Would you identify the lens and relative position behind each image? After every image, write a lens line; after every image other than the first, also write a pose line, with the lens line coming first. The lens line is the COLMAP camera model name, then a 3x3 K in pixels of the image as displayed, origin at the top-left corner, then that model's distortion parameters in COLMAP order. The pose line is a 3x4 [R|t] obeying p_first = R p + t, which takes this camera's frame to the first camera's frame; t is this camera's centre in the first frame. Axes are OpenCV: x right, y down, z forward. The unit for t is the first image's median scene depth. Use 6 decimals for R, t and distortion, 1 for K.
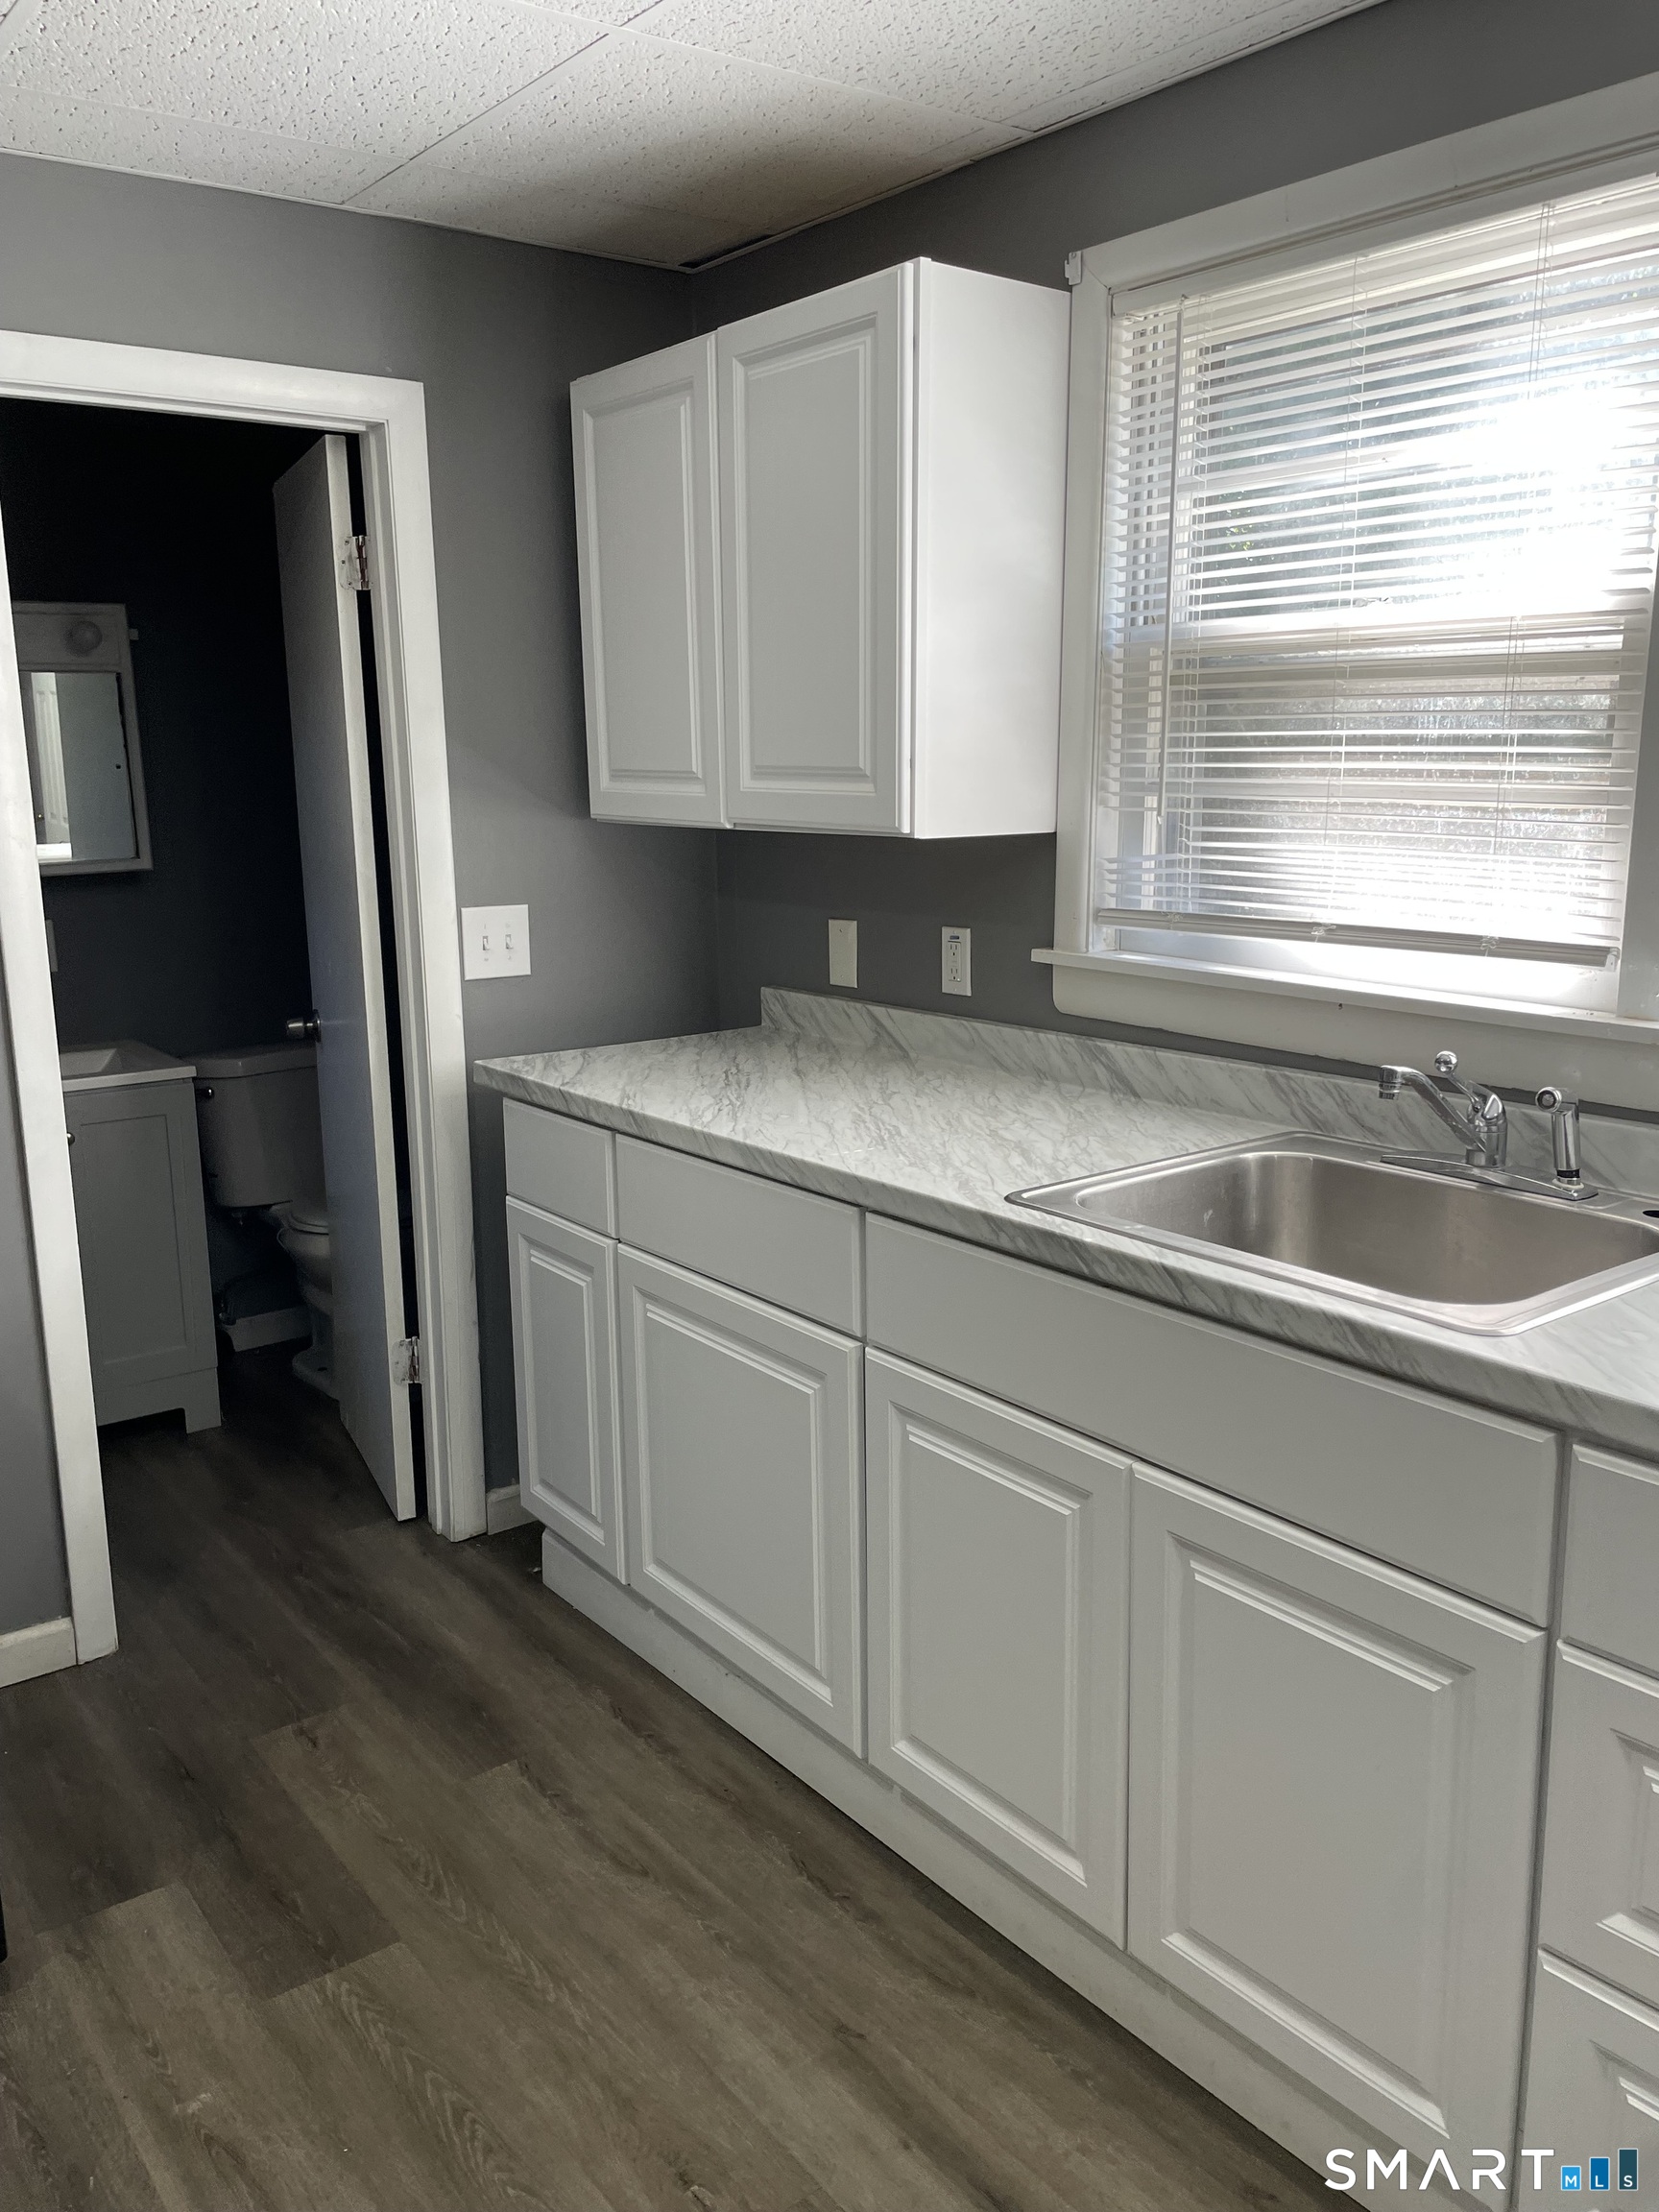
lens RADIAL K [[1626.2, 0, 822.0], [0, 1626.2, 1109.7], [0, 0, 1]] dist [0.087279, -0.093964]
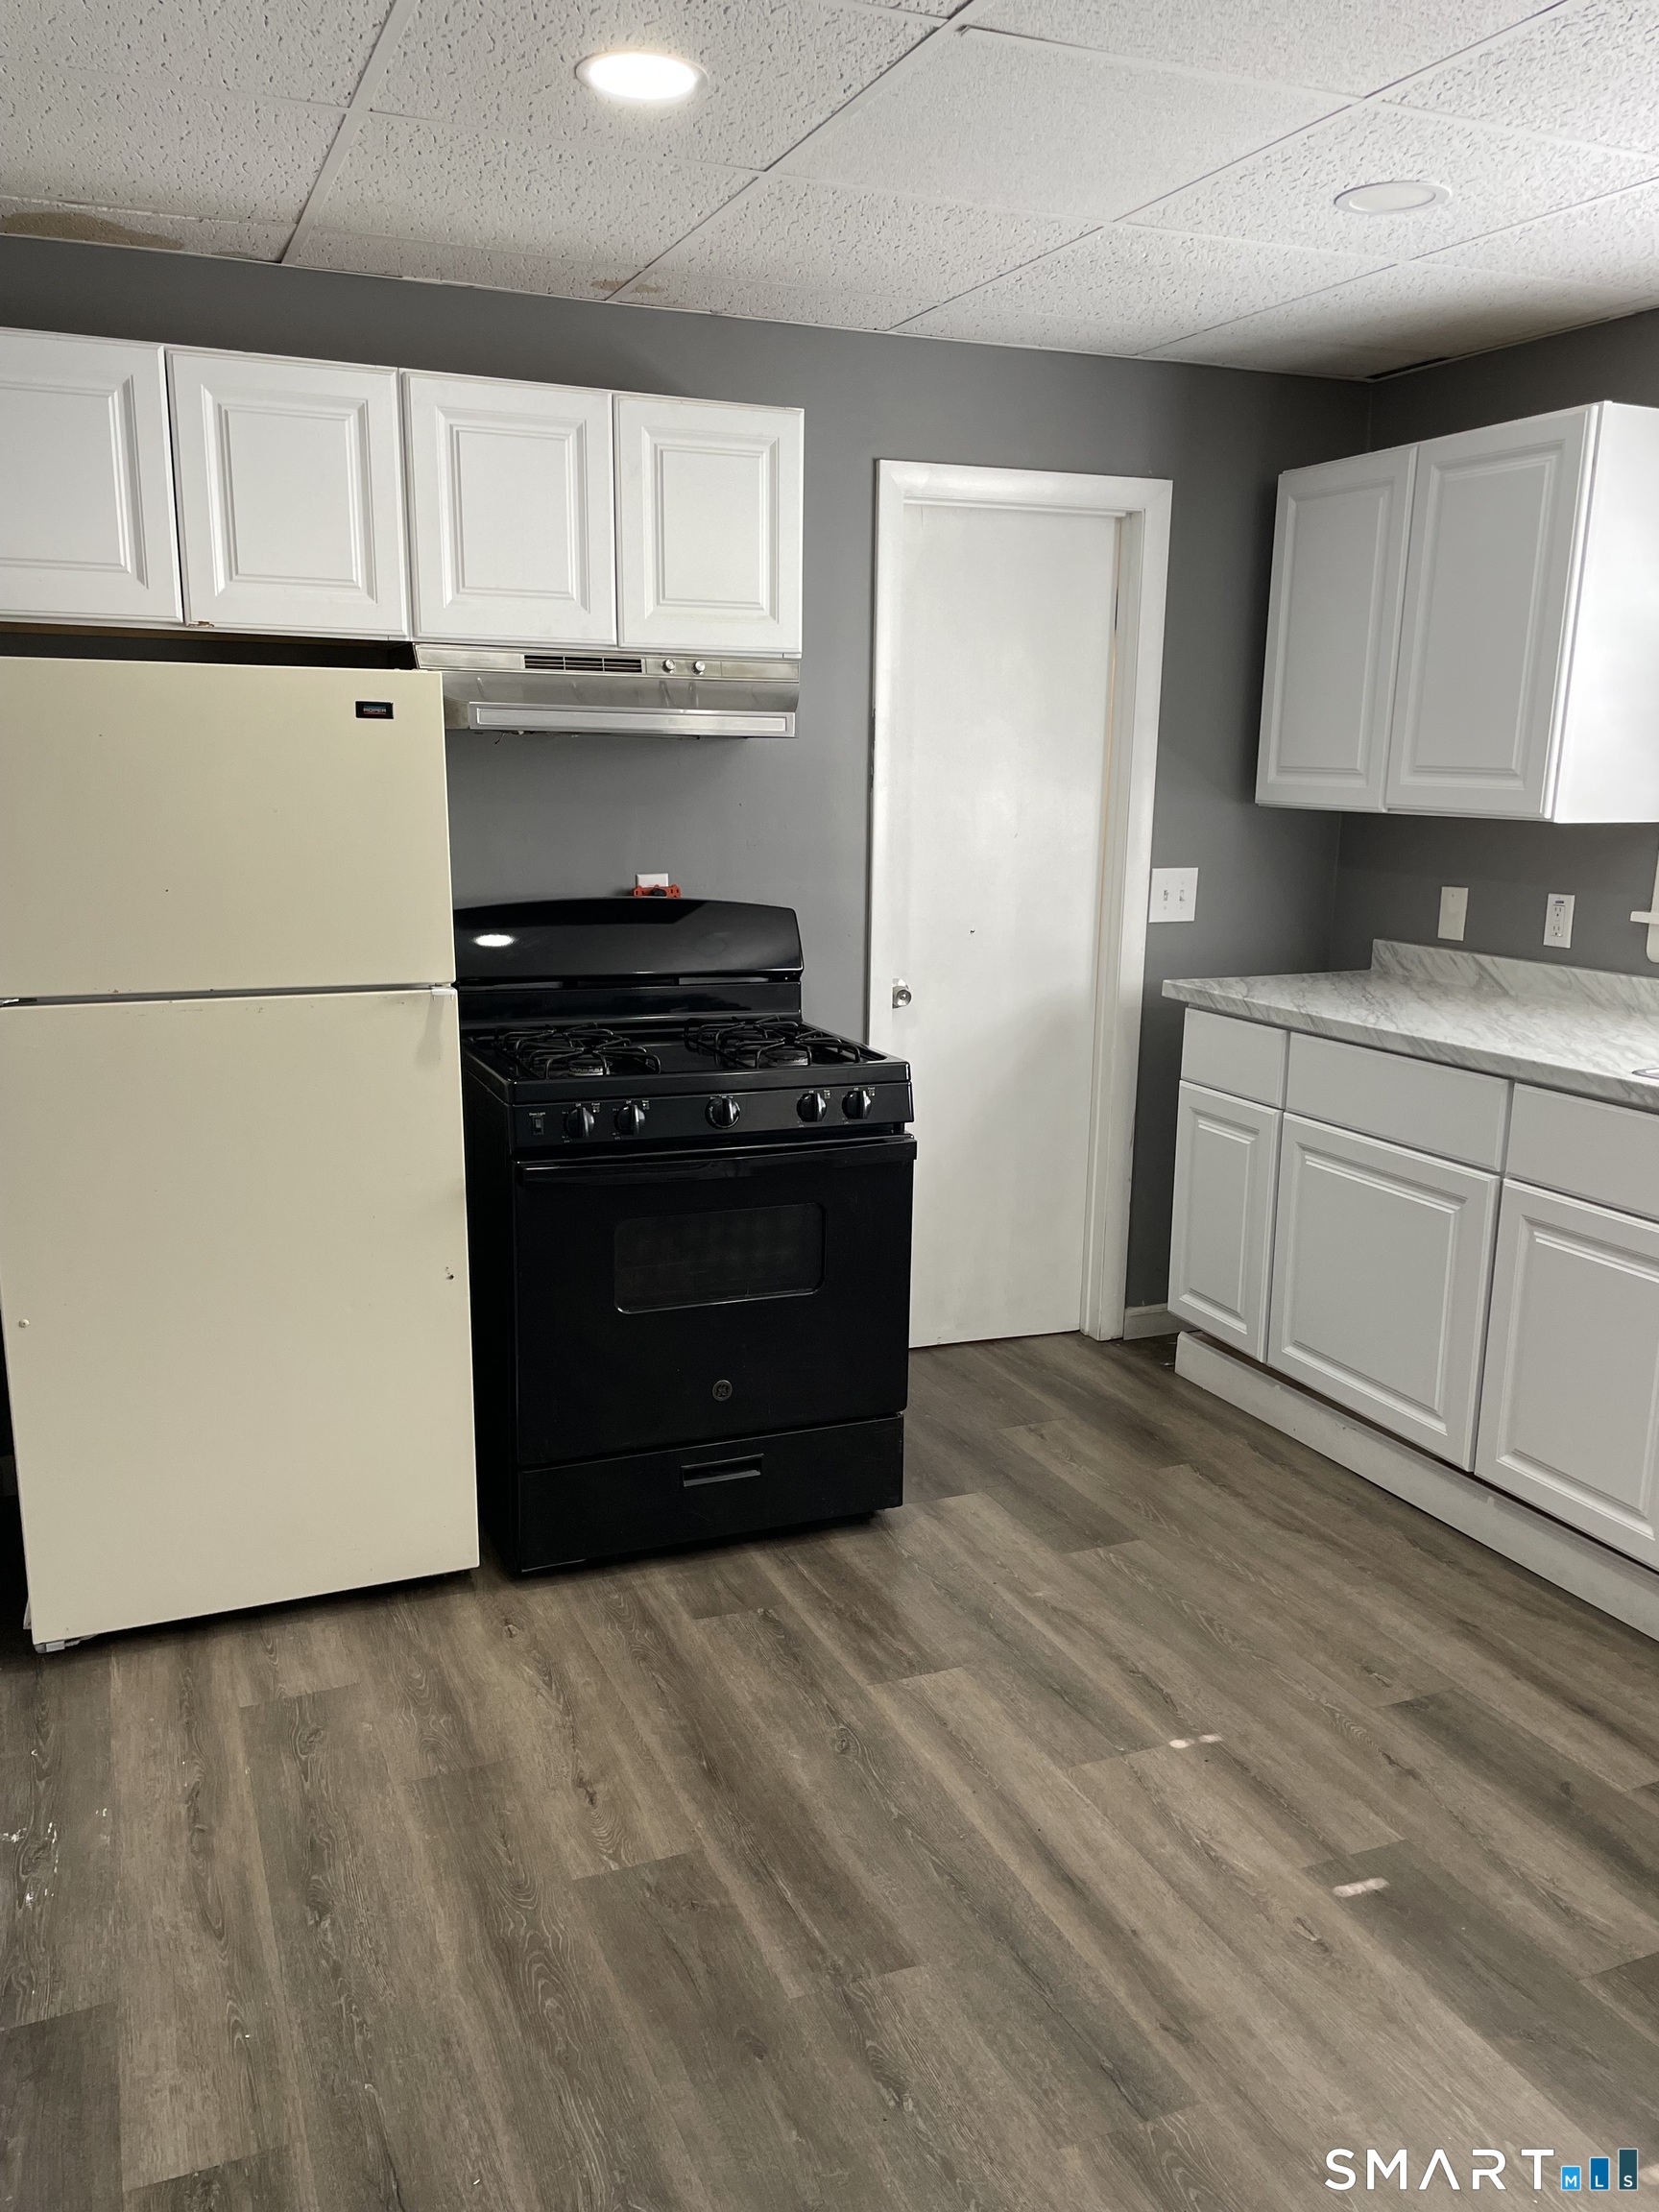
lens RADIAL K [[1626.2, 0, 836.3], [0, 1626.2, 1128.4], [0, 0, 1]] dist [0.087279, -0.093964]
pose [[0.970036, 0.077569, -0.230248, -0.171469], [-0.073622, 0.996955, 0.025699, 0.087537], [0.231540, -0.007977, 0.972793, -0.434536]]
